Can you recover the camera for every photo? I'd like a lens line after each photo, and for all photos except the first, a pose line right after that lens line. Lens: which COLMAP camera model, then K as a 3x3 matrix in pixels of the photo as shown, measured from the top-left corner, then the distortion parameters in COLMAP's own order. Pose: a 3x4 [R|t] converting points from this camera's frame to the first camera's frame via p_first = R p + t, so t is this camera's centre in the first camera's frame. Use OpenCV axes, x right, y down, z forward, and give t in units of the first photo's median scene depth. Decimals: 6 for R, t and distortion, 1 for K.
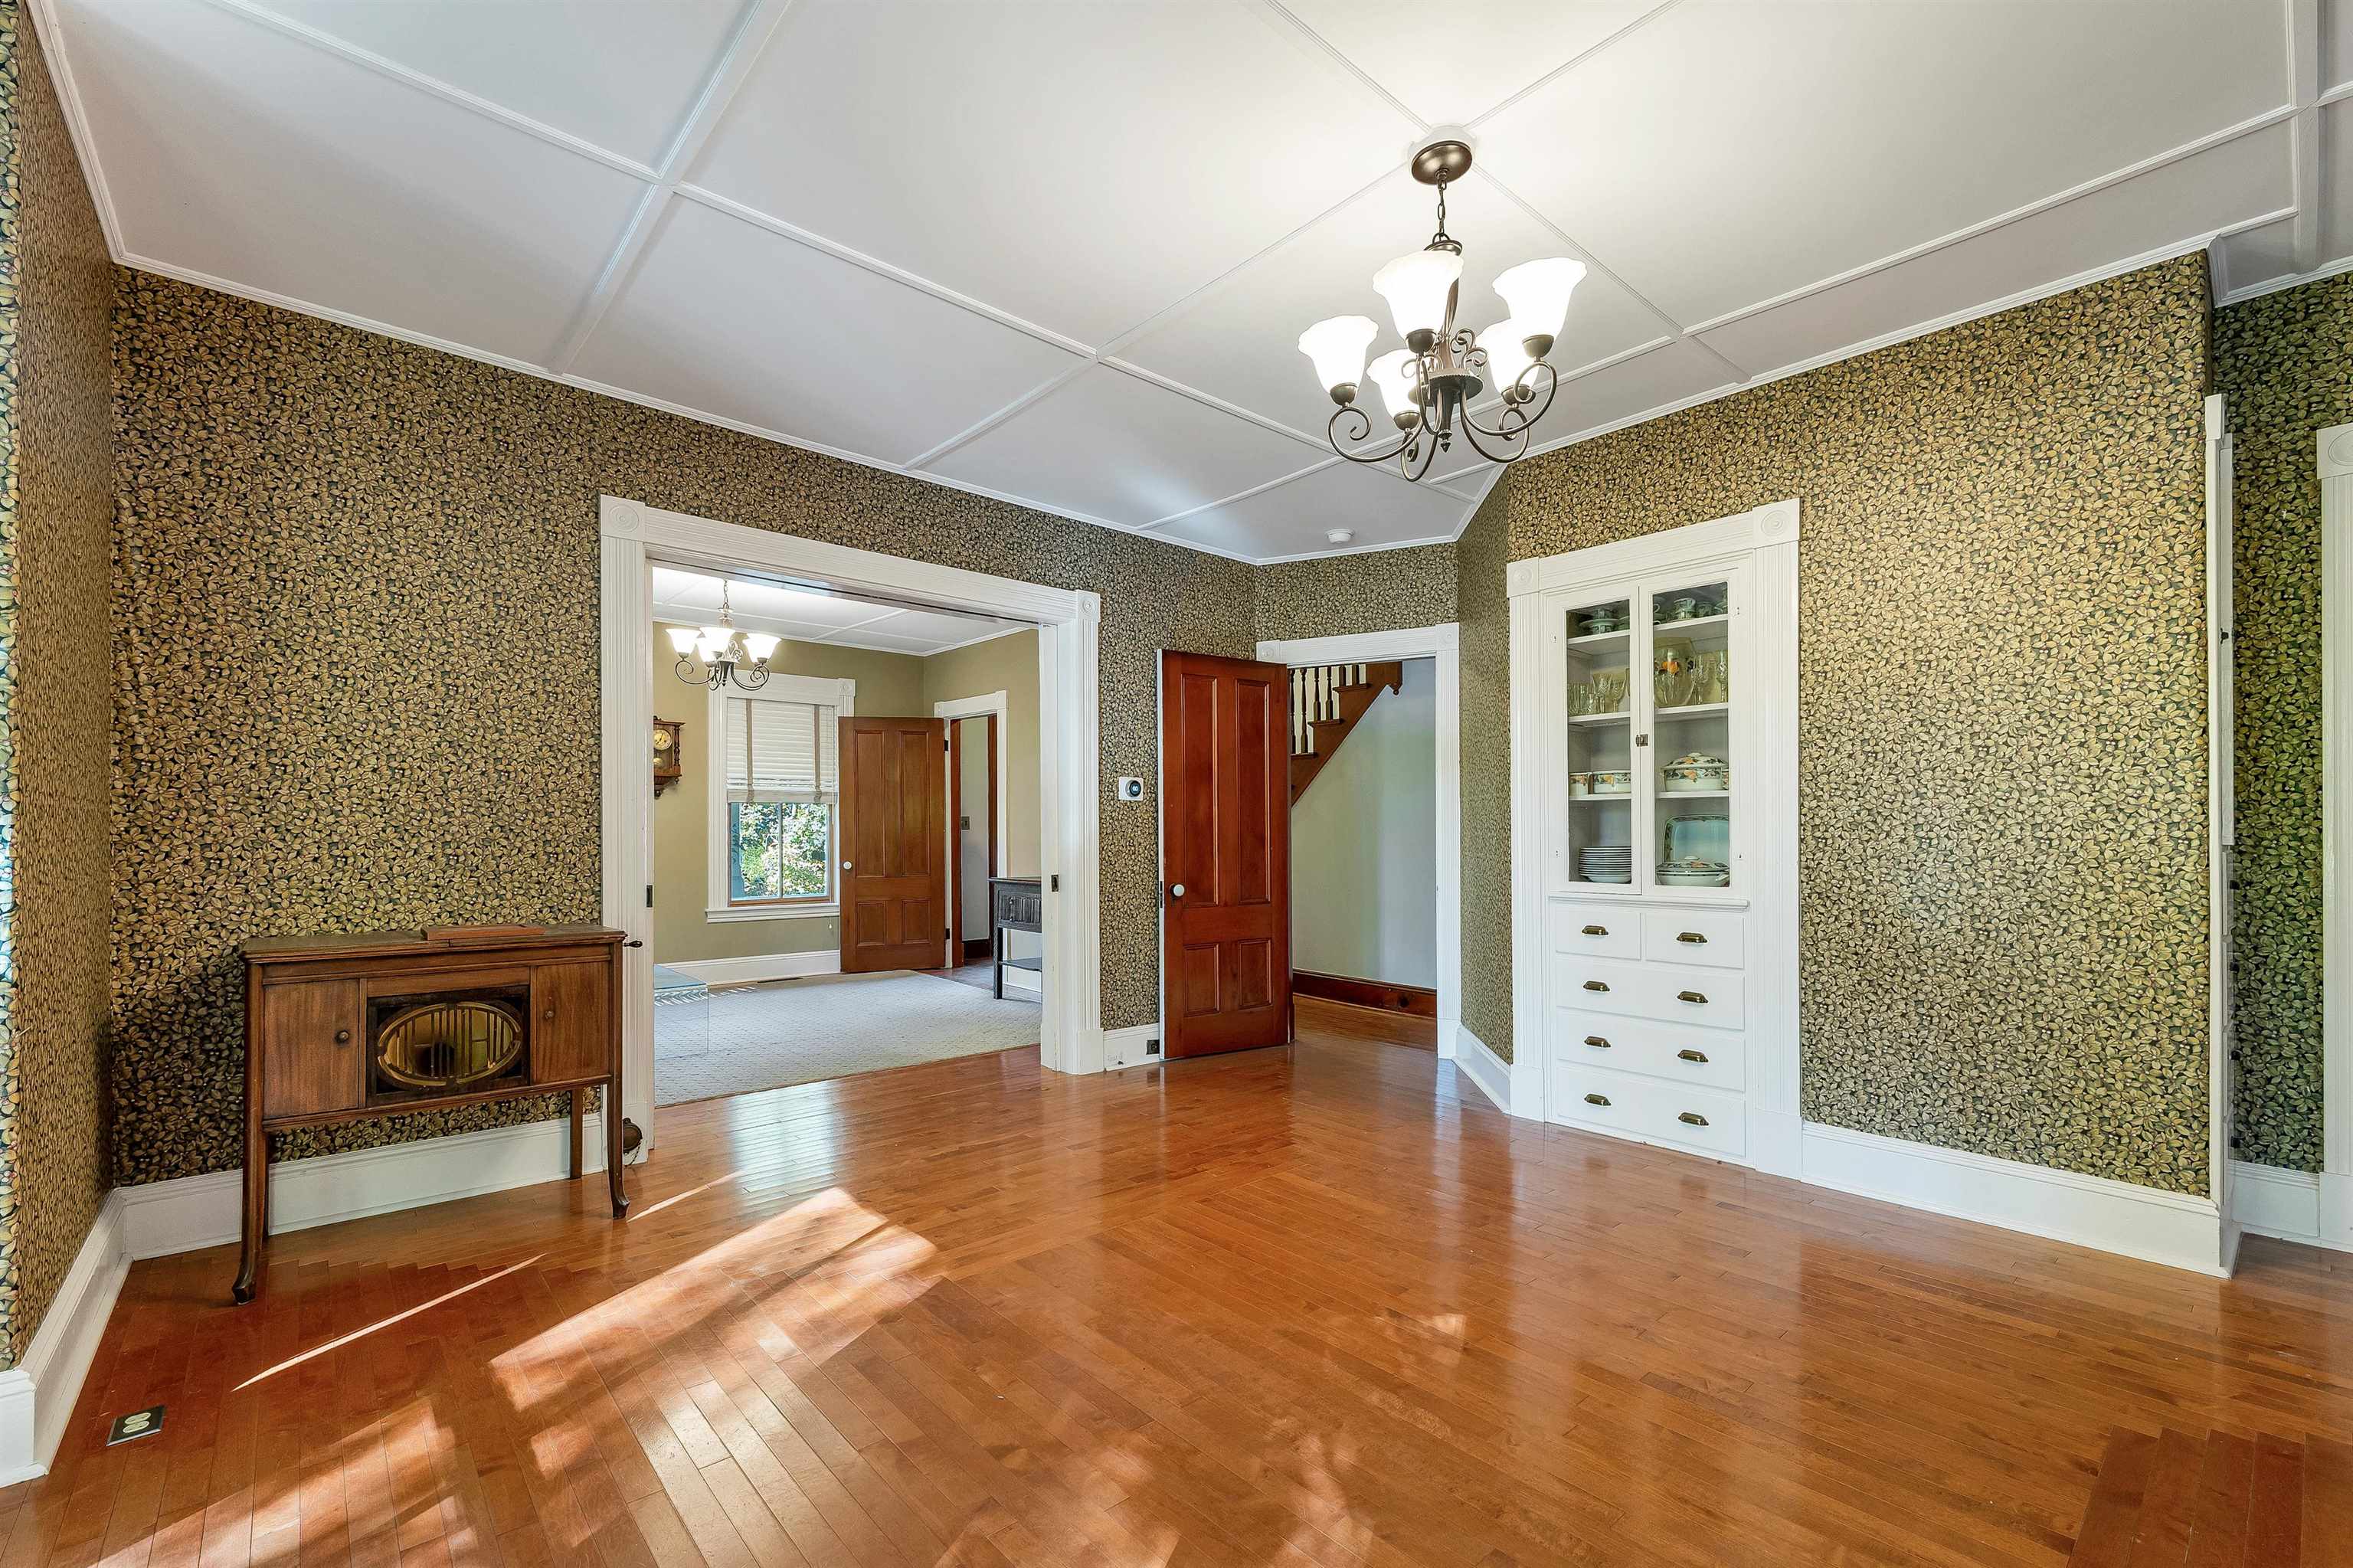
lens RADIAL K [[987.7, 0, 1177.1], [0, 987.7, 830.7], [0, 0, 1]] dist [-0.000894, 0.000058]
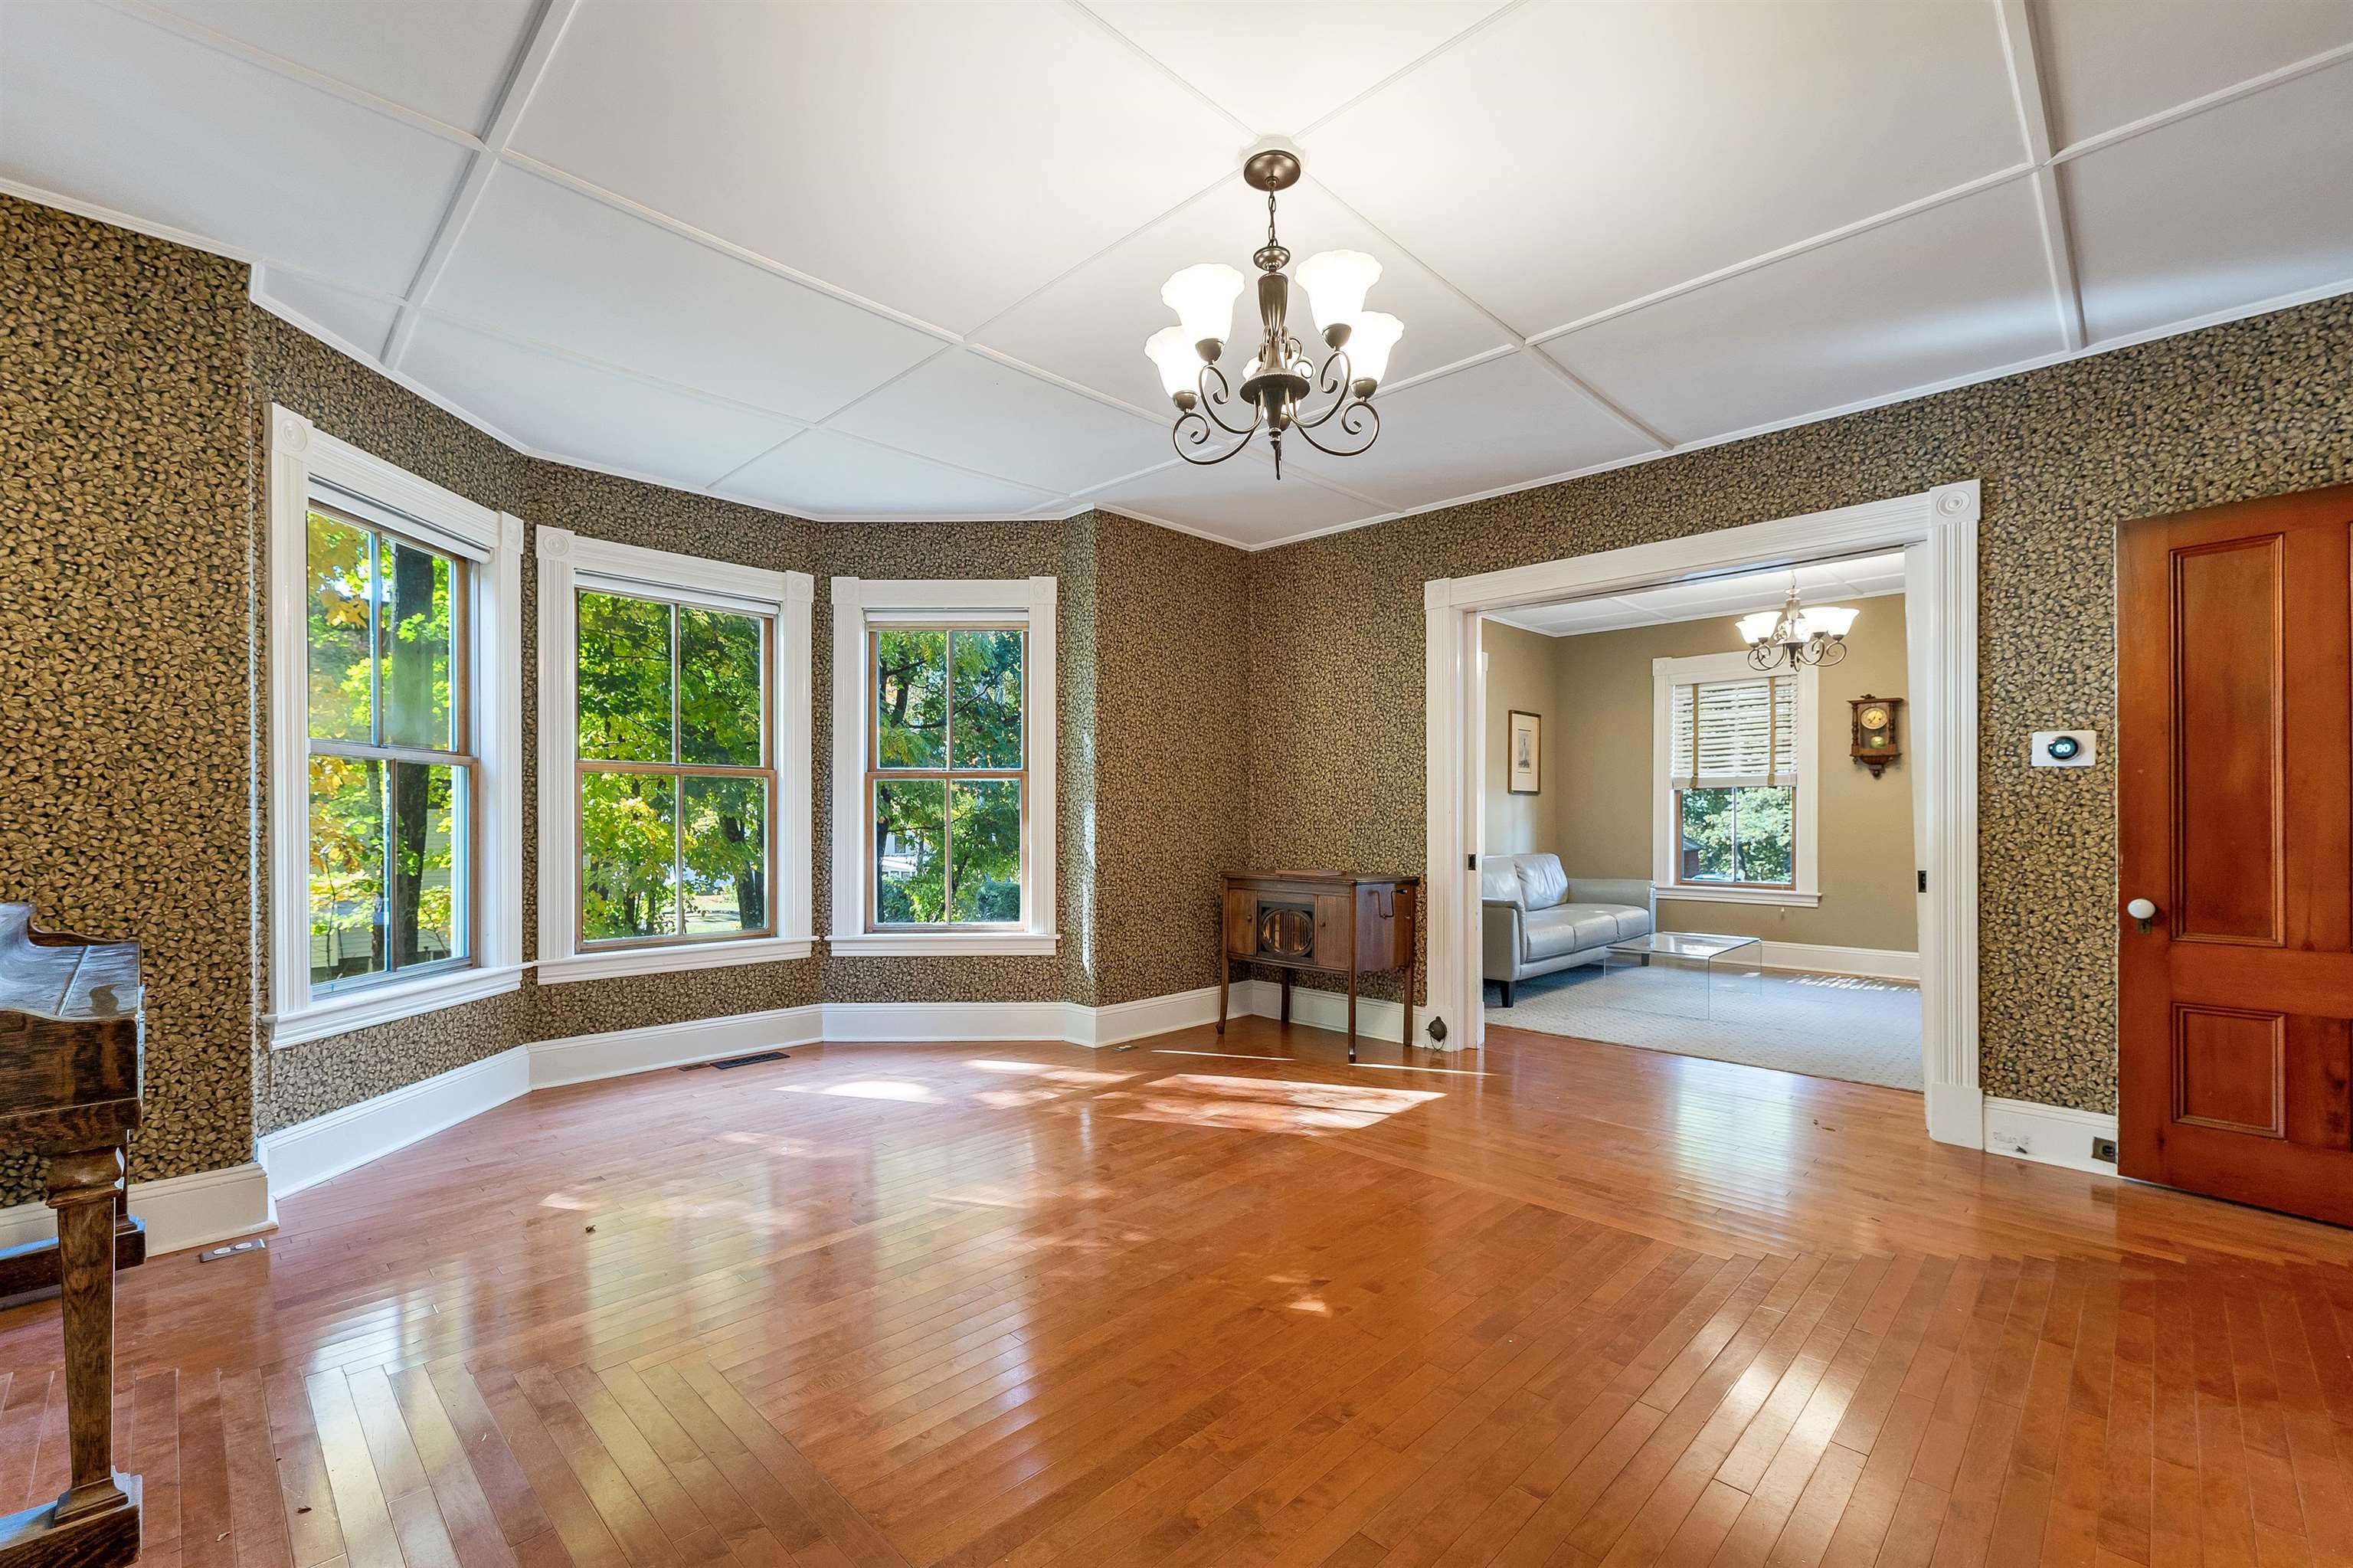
lens RADIAL K [[994.1, 0, 1167.5], [0, 994.1, 817.1], [0, 0, 1]] dist [0.000191, 0.000061]
pose [[0.065104, 0.004361, -0.997869, 0.848008], [0.005556, 0.999973, 0.004733, -0.004284], [0.997863, -0.005852, 0.065078, 0.522728]]
